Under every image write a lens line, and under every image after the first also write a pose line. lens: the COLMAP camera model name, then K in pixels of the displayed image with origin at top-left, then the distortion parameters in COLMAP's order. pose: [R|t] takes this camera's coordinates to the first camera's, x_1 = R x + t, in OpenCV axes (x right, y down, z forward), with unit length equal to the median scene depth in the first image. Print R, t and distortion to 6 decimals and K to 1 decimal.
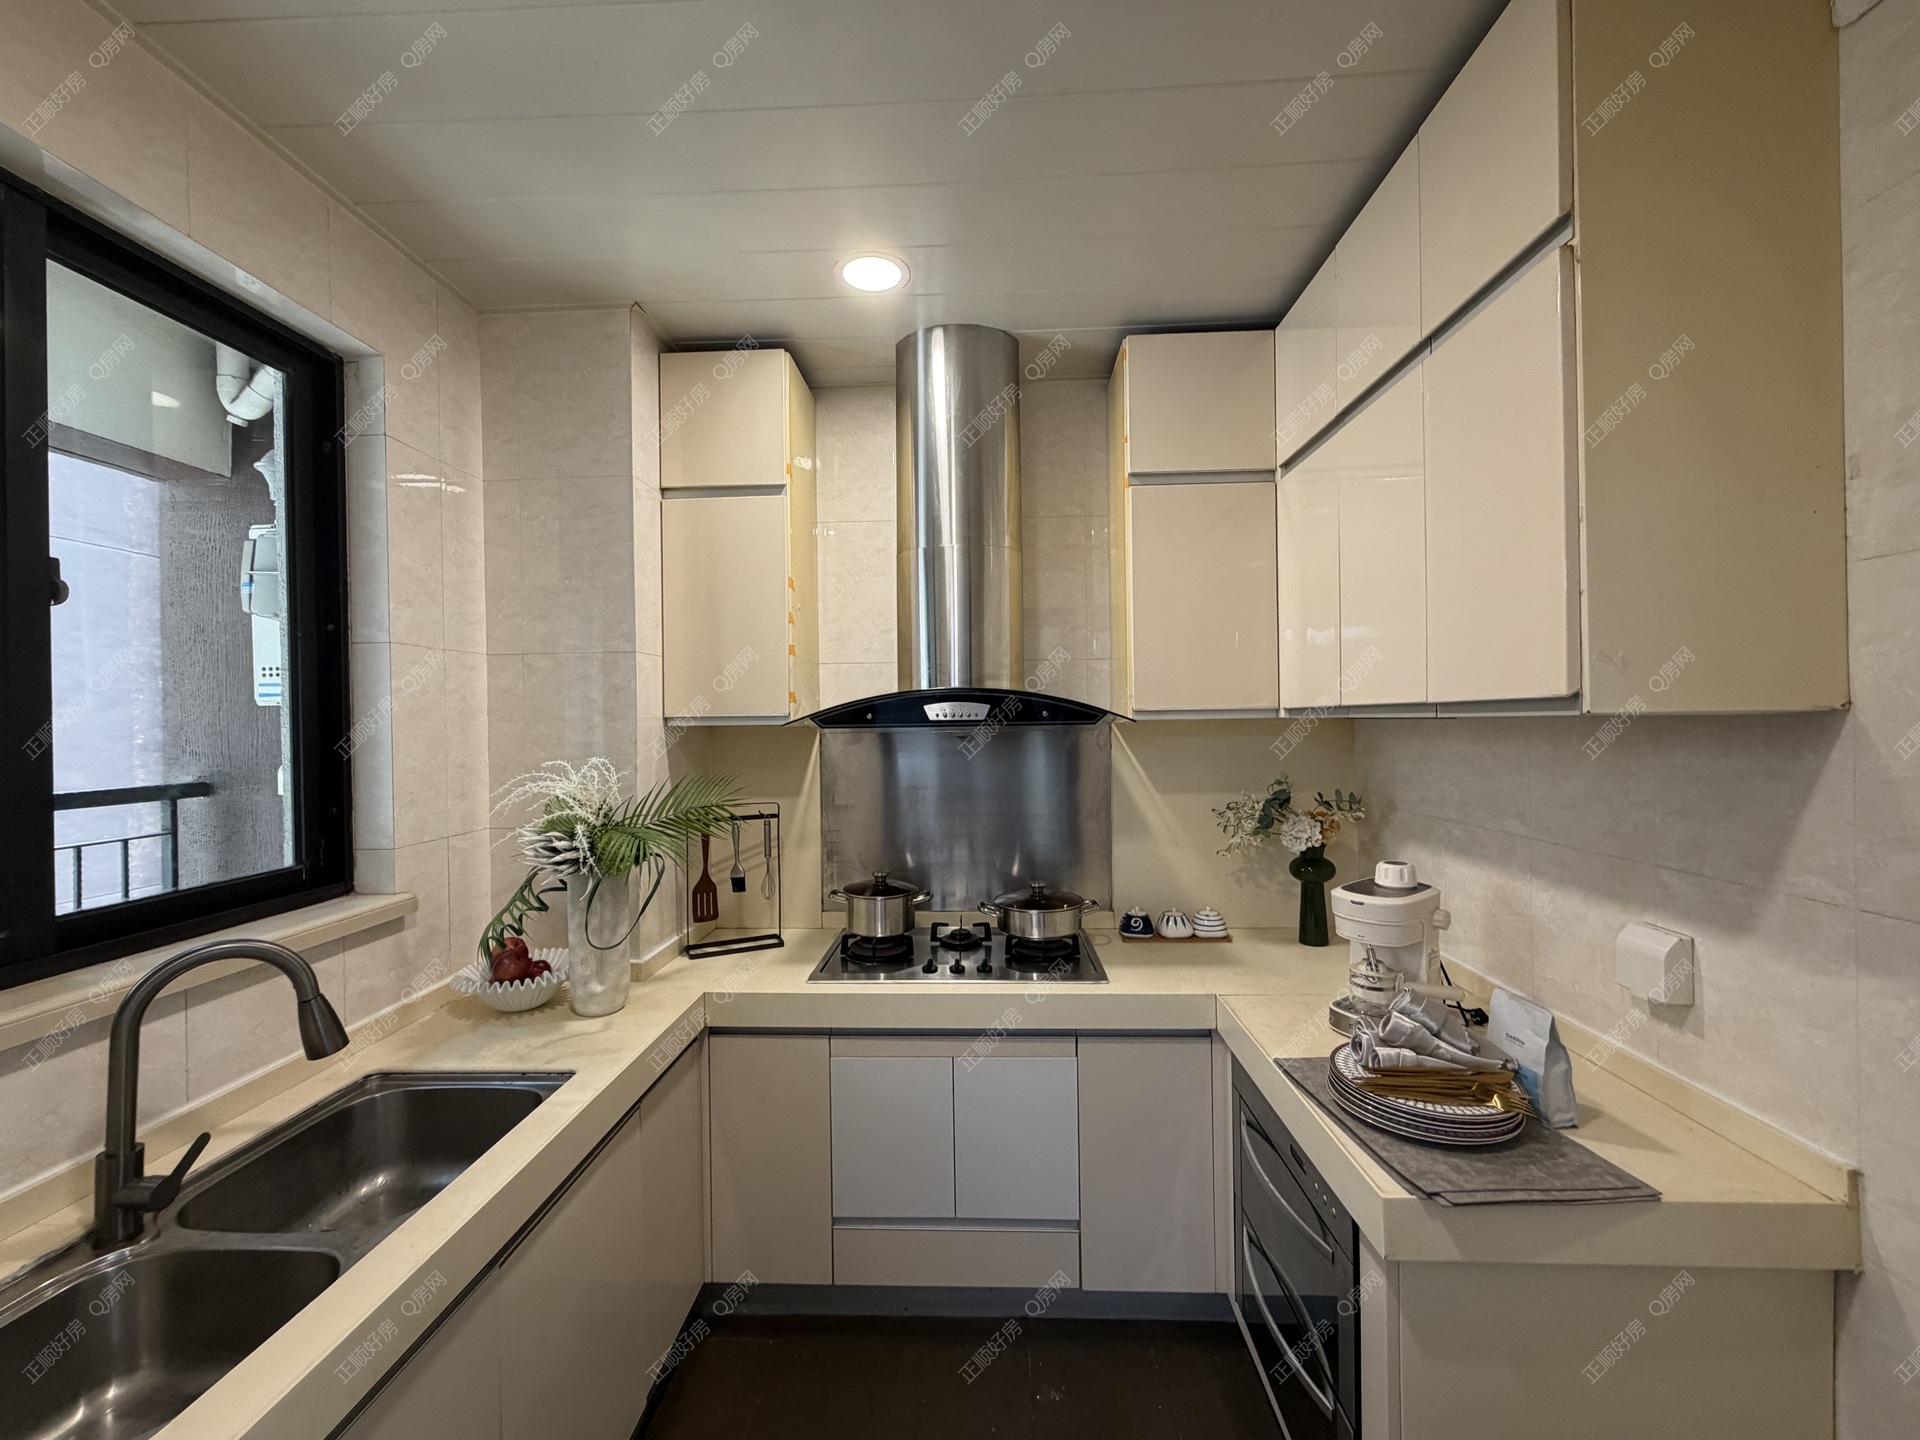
lens RADIAL K [[766.3, 0, 957.8], [0, 766.3, 725.9], [0, 0, 1]] dist [0.001856, 0.000716]
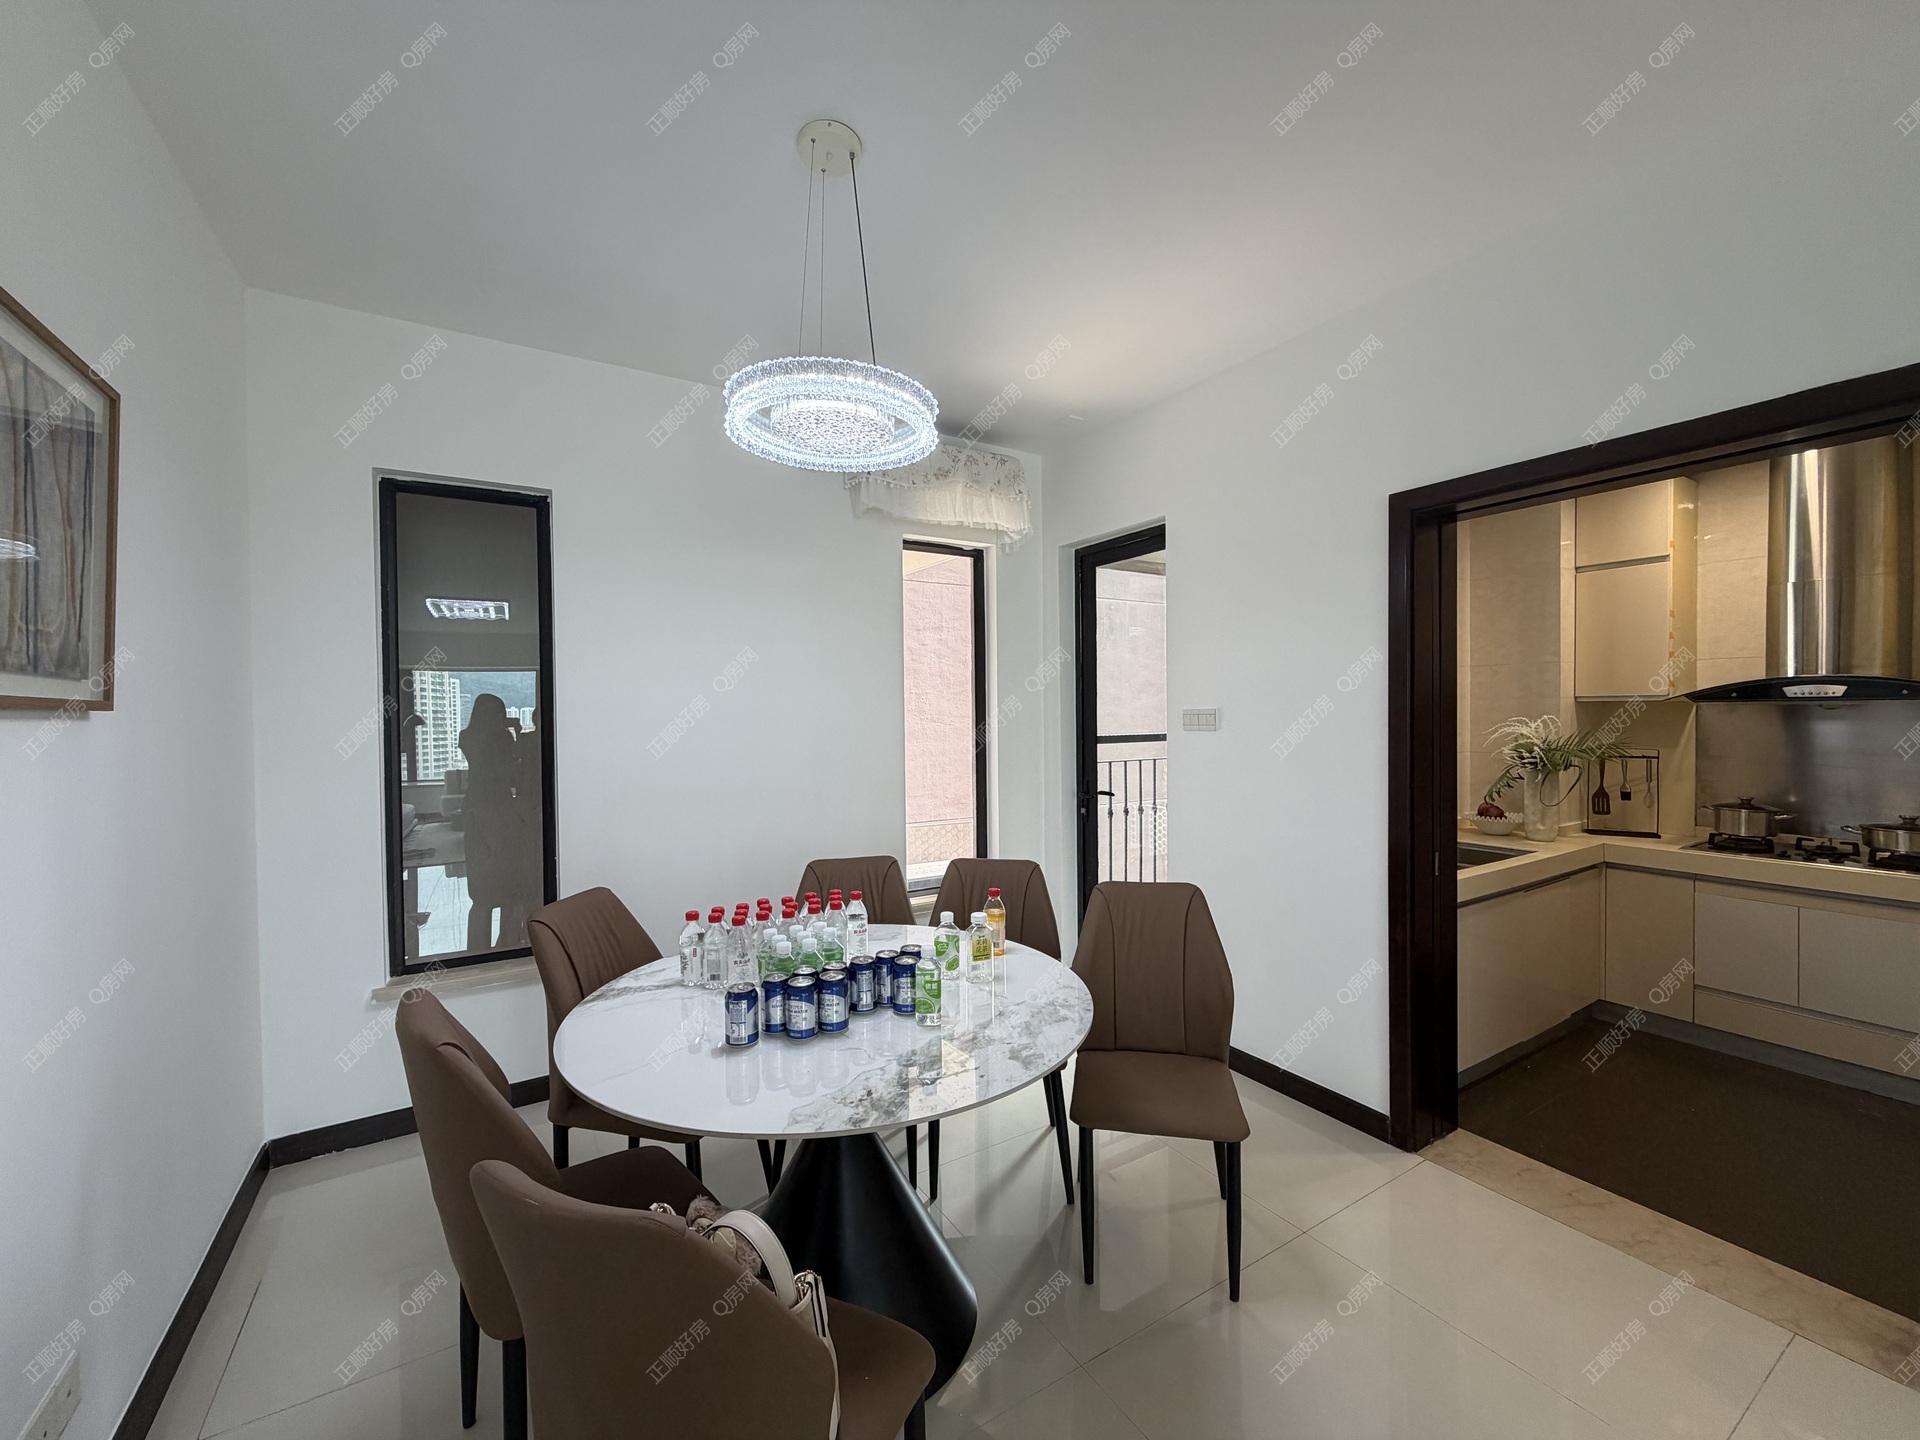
lens RADIAL K [[766.3, 0, 949.6], [0, 766.3, 725.3], [0, 0, 1]] dist [0.001856, 0.000716]
pose [[0.562823, 0.024506, -0.826214, 0.274180], [0.000173, 0.999557, 0.029765, 0.003329], [0.826578, -0.016895, 0.562569, -1.205300]]
